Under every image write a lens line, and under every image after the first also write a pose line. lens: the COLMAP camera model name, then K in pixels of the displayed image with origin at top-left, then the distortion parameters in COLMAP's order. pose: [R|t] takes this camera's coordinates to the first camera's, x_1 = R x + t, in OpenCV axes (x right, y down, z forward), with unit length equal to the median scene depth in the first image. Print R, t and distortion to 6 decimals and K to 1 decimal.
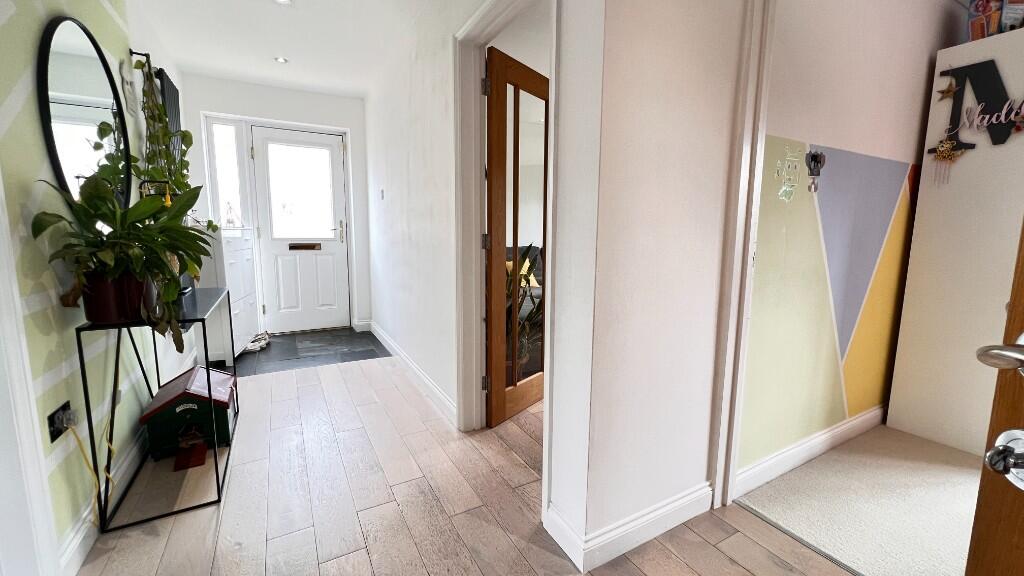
lens RADIAL K [[412.7, 0, 511.4], [0, 412.7, 284.6], [0, 0, 1]] dist [-0.002812, -0.000228]
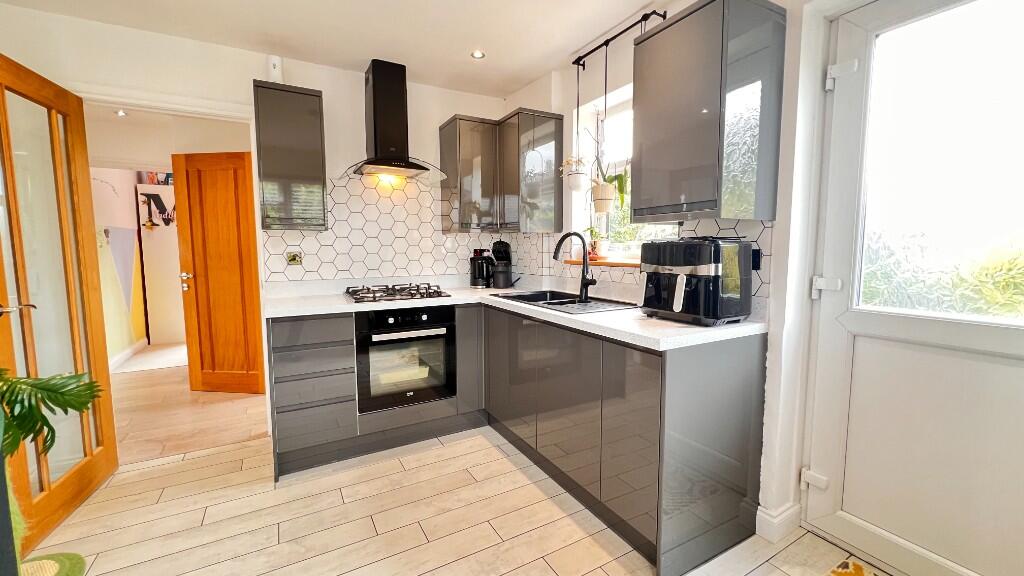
lens RADIAL K [[412.7, 0, 511.4], [0, 412.7, 284.6], [0, 0, 1]] dist [-0.002812, -0.000228]
pose [[0.001076, -0.102917, 0.994689, -1.467246], [0.134201, 0.985707, 0.101843, 0.065907], [-0.990954, 0.133379, 0.014872, -1.170034]]
